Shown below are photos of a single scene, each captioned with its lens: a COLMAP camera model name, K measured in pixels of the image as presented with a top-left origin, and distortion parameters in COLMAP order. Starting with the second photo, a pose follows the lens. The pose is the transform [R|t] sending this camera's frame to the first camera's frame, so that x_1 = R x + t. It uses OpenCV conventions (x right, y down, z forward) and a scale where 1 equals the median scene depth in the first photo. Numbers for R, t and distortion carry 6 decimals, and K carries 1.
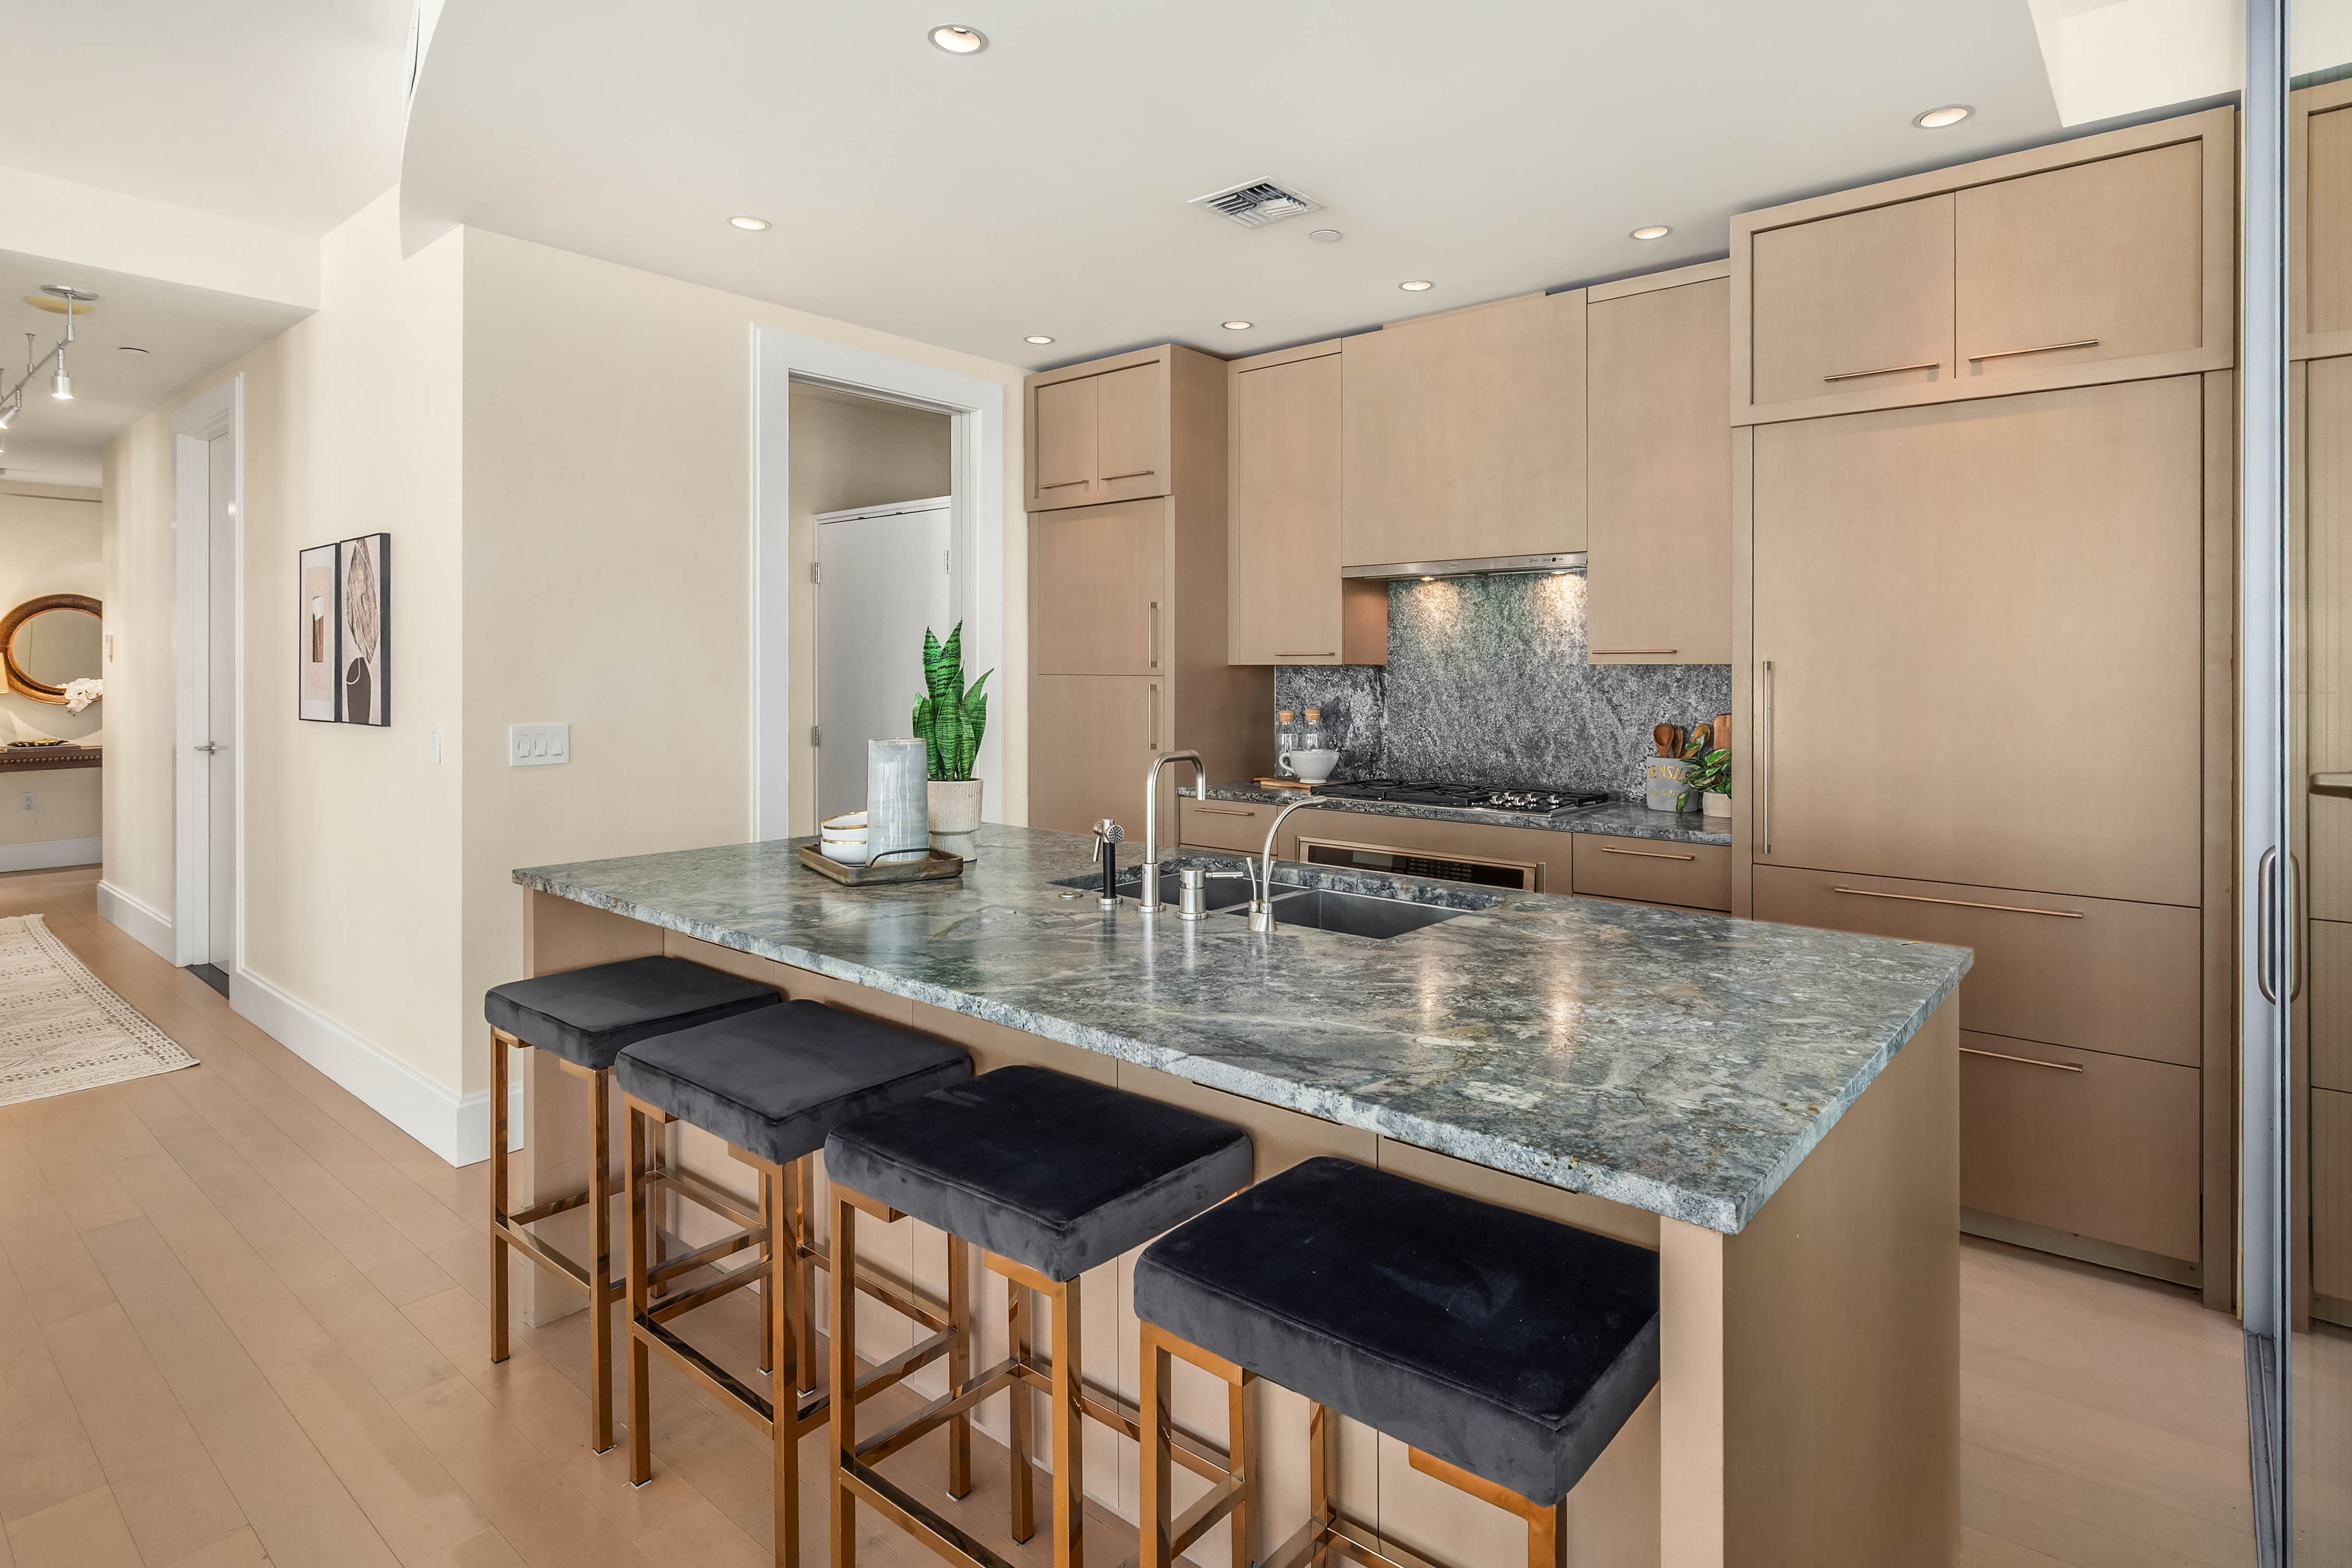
lens RADIAL K [[1221.3, 0, 1178.9], [0, 1221.3, 670.8], [0, 0, 1]] dist [0.002409, 0.000974]
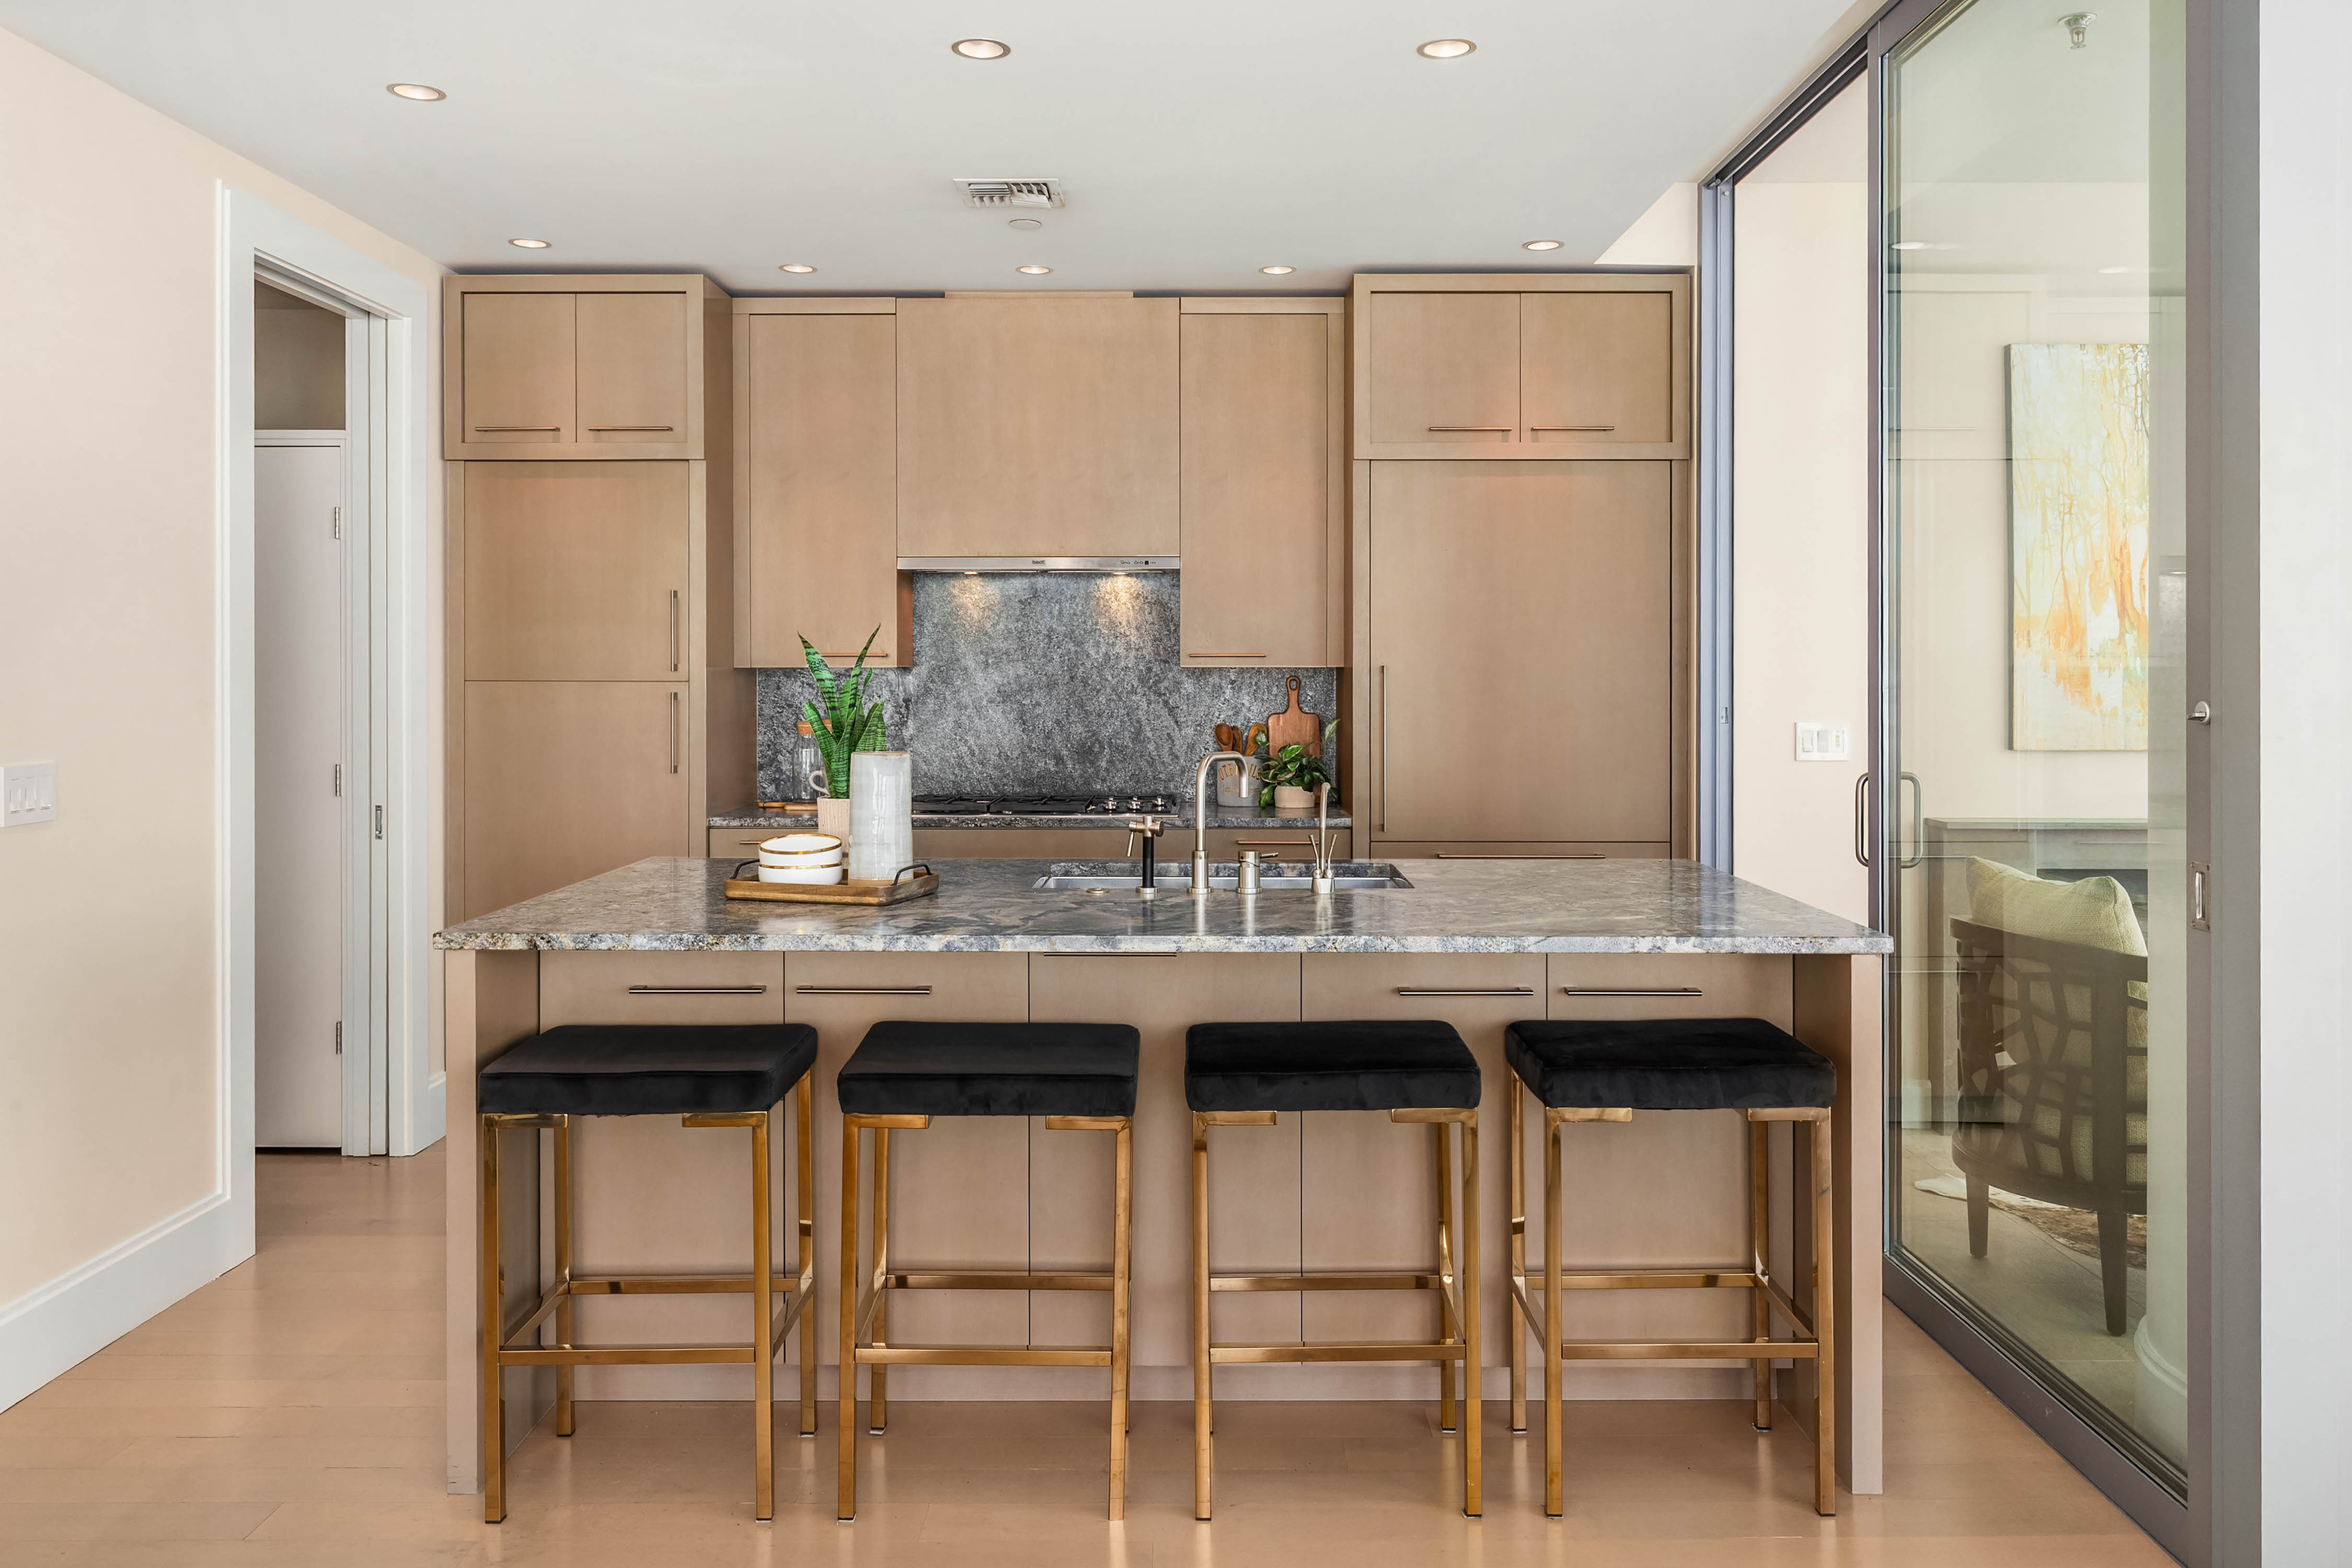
lens RADIAL K [[1798.2, 0, 1176.7], [0, 1798.2, 661.3], [0, 0, 1]] dist [0.045649, 0.001676]
pose [[0.770014, -0.001833, 0.638024, -0.575695], [0.001707, 0.999998, 0.000813, -0.010769], [-0.638024, 0.000463, 0.770016, -0.142584]]
